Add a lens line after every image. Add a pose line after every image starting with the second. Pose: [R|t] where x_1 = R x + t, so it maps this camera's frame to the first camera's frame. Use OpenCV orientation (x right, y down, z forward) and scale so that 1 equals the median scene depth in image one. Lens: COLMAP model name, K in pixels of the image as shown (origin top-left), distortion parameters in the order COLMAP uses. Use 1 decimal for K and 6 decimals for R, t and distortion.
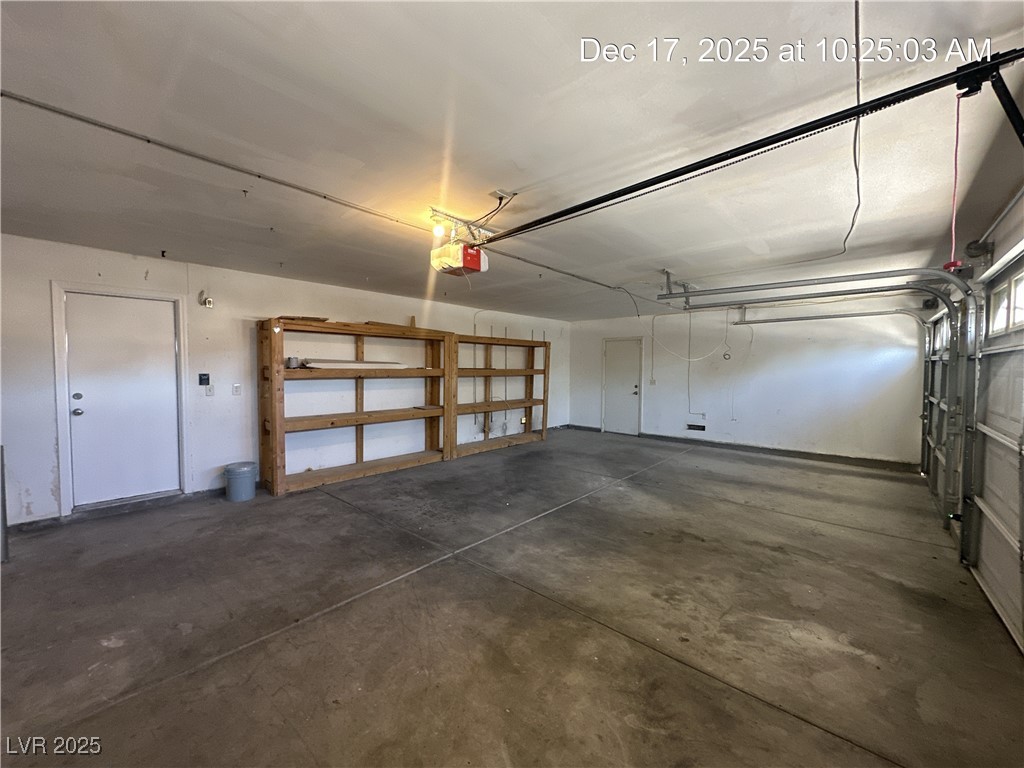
lens RADIAL K [[407.2, 0, 512.0], [0, 407.2, 384.0], [0, 0, 1]] dist [-0.001226, 0.000309]
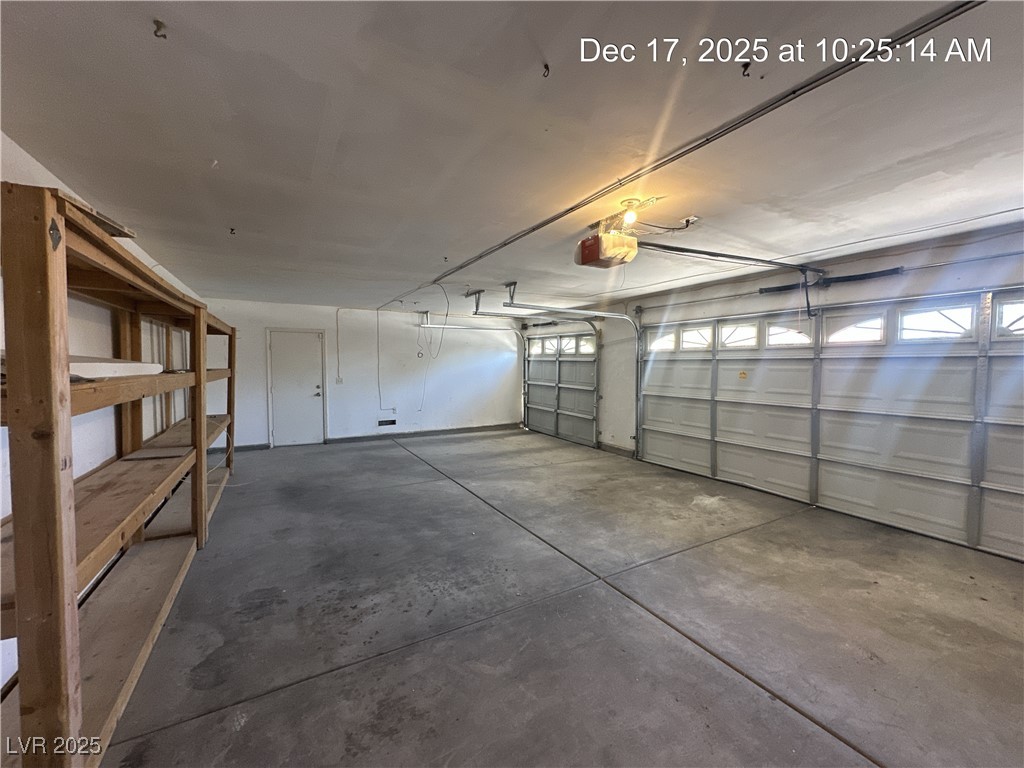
lens RADIAL K [[407.2, 0, 512.0], [0, 407.2, 384.0], [0, 0, 1]] dist [-0.001226, 0.000309]
pose [[0.318570, -0.051536, 0.946497, -0.822116], [0.037660, 0.998421, 0.041687, -0.044242], [-0.947151, 0.022365, 0.320008, 0.711428]]
